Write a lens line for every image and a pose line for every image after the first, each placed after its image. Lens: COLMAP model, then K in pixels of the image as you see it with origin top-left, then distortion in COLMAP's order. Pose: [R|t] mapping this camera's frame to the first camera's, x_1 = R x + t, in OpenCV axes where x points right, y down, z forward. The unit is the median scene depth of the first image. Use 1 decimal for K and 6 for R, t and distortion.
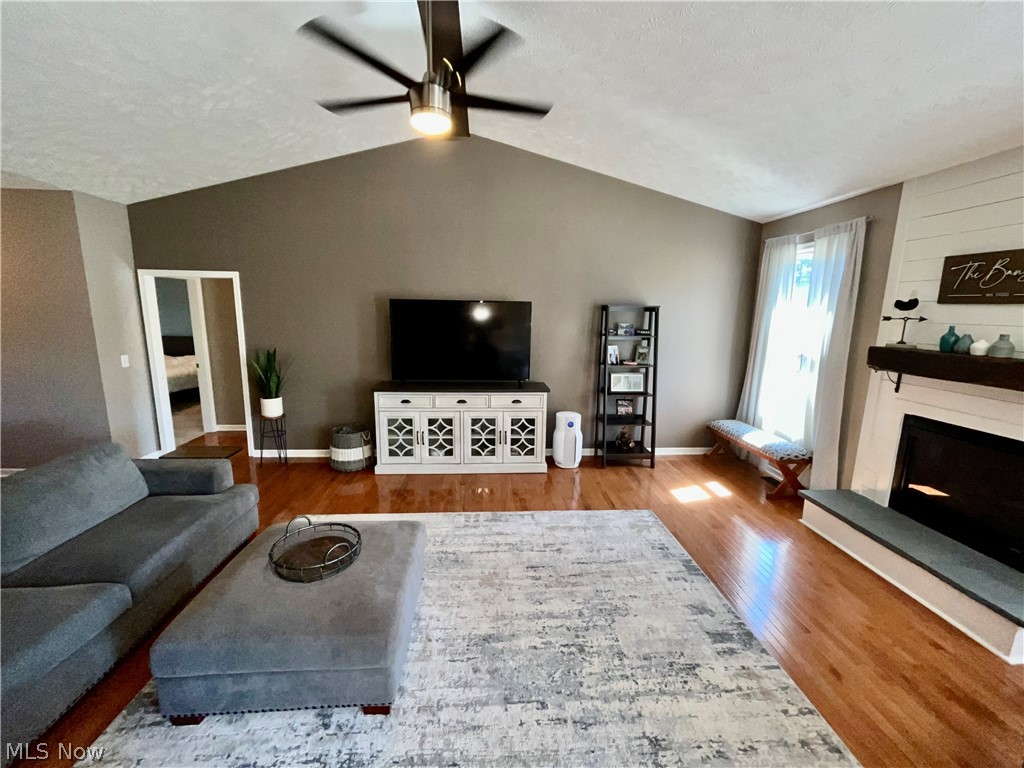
lens RADIAL K [[419.5, 0, 511.3], [0, 419.5, 381.2], [0, 0, 1]] dist [-0.002997, 0.000236]
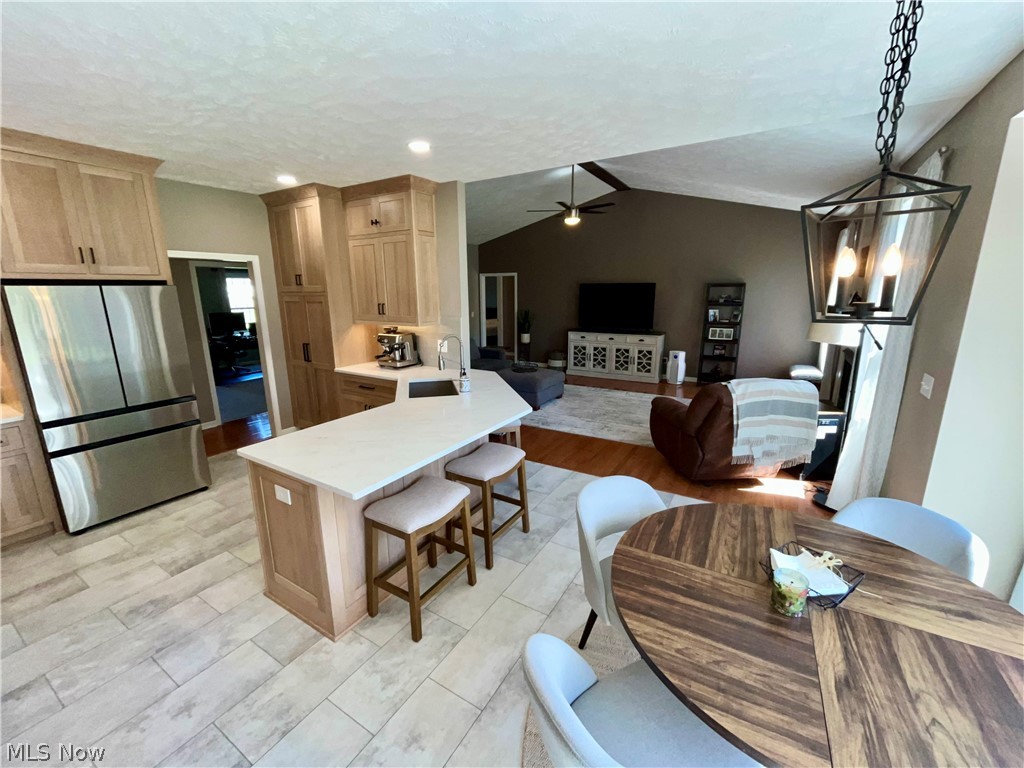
lens RADIAL K [[419.5, 0, 511.7], [0, 419.5, 382.4], [0, 0, 1]] dist [-0.002997, 0.000236]
pose [[0.817278, 0.104039, -0.566773, 0.574573], [-0.082678, 0.994561, 0.063345, 0.155248], [0.570281, -0.004911, 0.821435, -0.744726]]
